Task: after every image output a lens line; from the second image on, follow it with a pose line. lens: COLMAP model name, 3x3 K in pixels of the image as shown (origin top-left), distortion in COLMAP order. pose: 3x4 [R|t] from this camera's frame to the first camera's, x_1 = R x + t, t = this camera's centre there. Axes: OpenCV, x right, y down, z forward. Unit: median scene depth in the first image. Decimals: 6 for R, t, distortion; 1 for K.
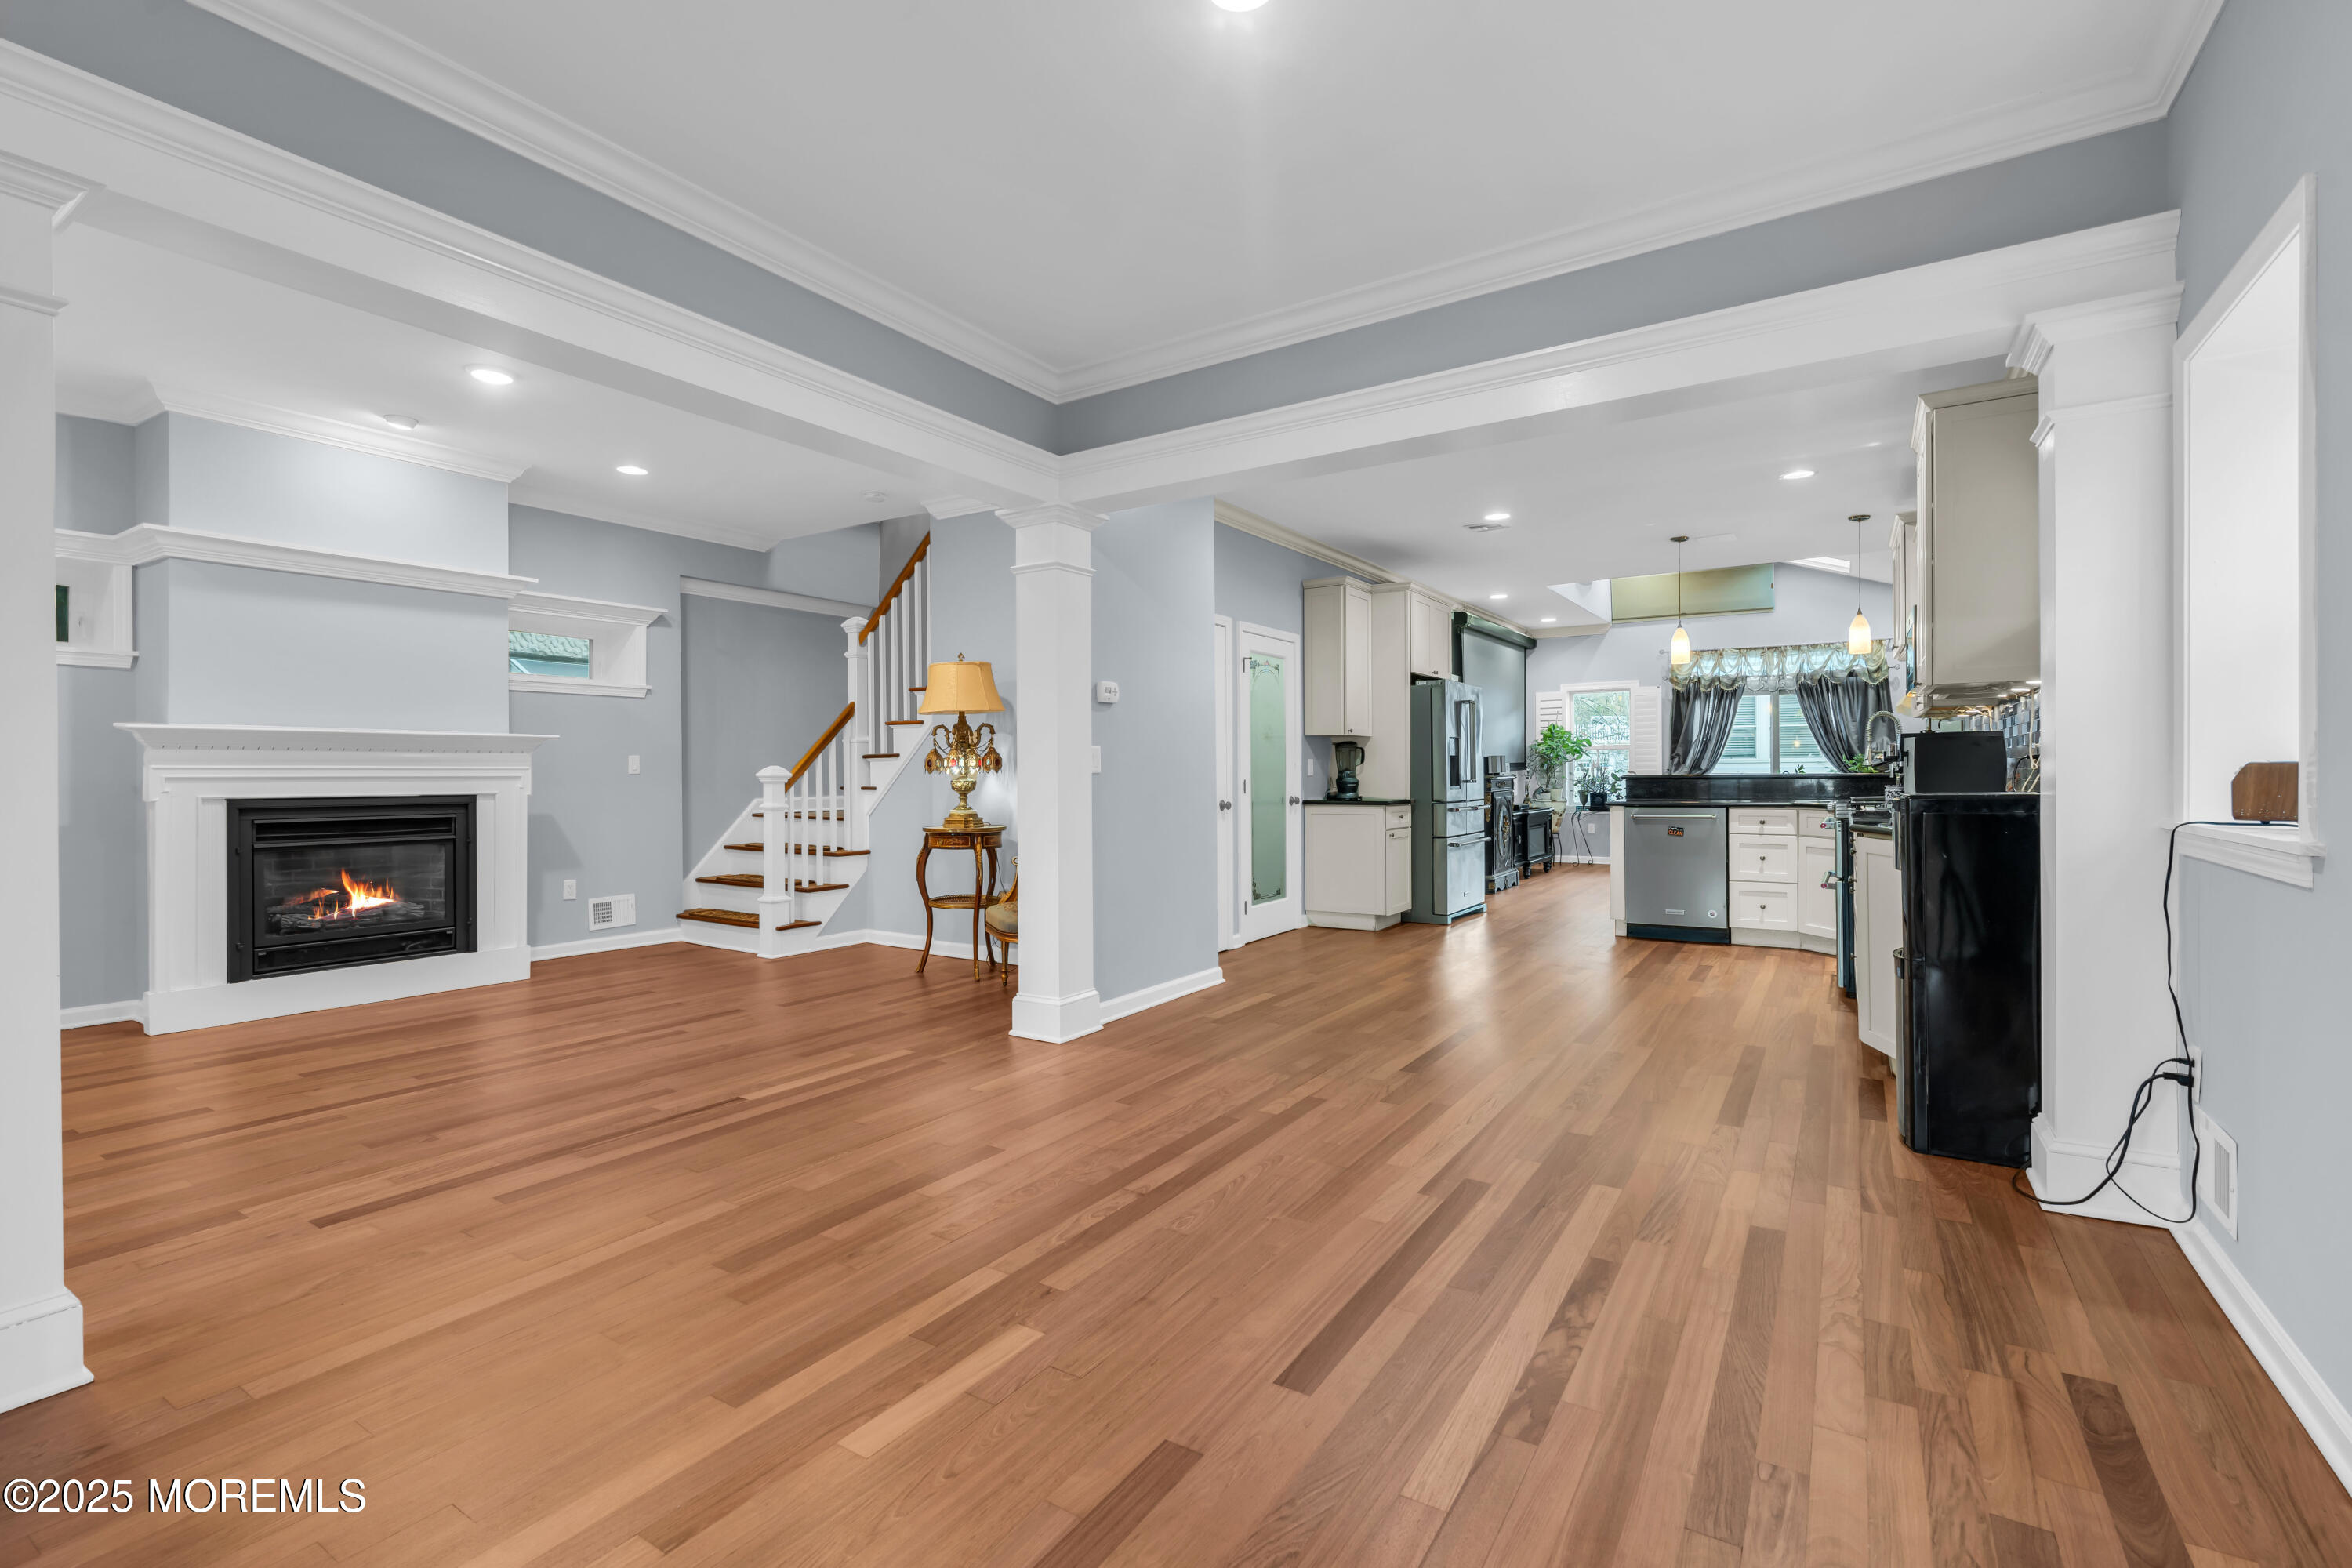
lens RADIAL K [[1055.8, 0, 1176.0], [0, 1055.8, 784.0], [0, 0, 1]] dist [-0.008561, 0.000150]
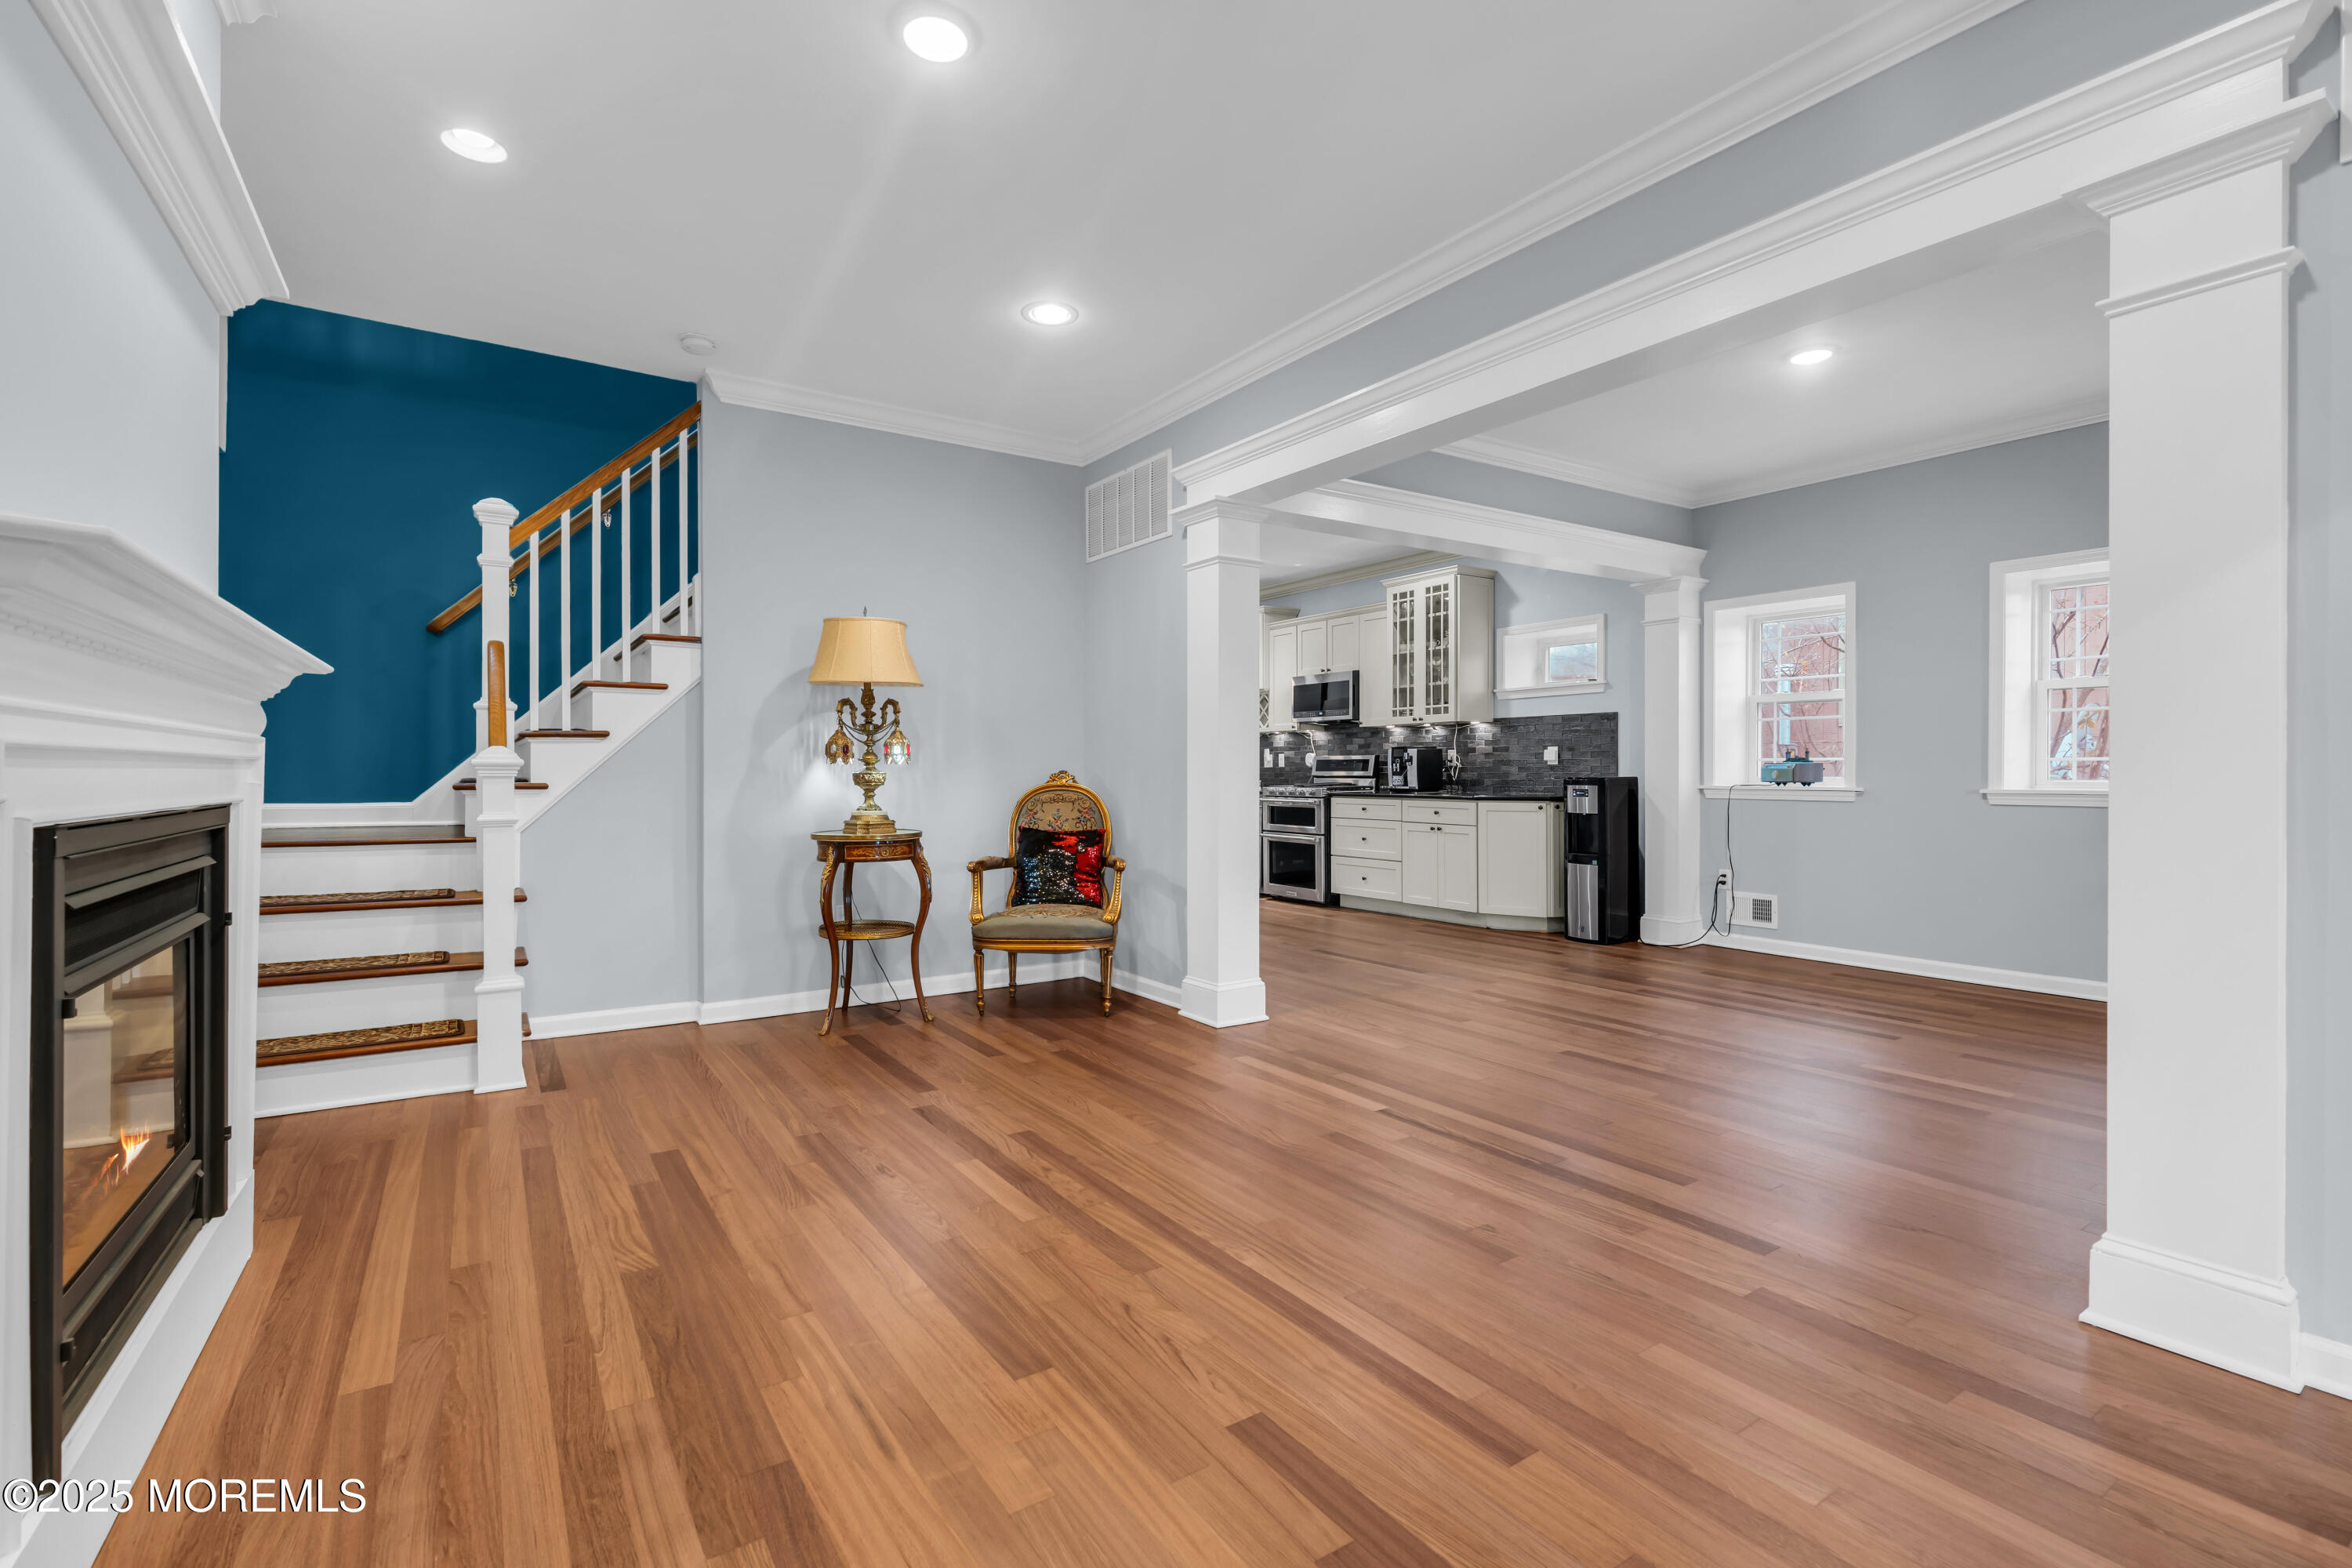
lens RADIAL K [[1055.8, 0, 1176.0], [0, 1055.8, 784.0], [0, 0, 1]] dist [-0.008561, 0.000150]
pose [[0.407046, -0.012507, 0.913322, -1.232026], [0.009797, 0.999909, 0.009327, 0.000131], [-0.913355, 0.005151, 0.407131, 0.727256]]
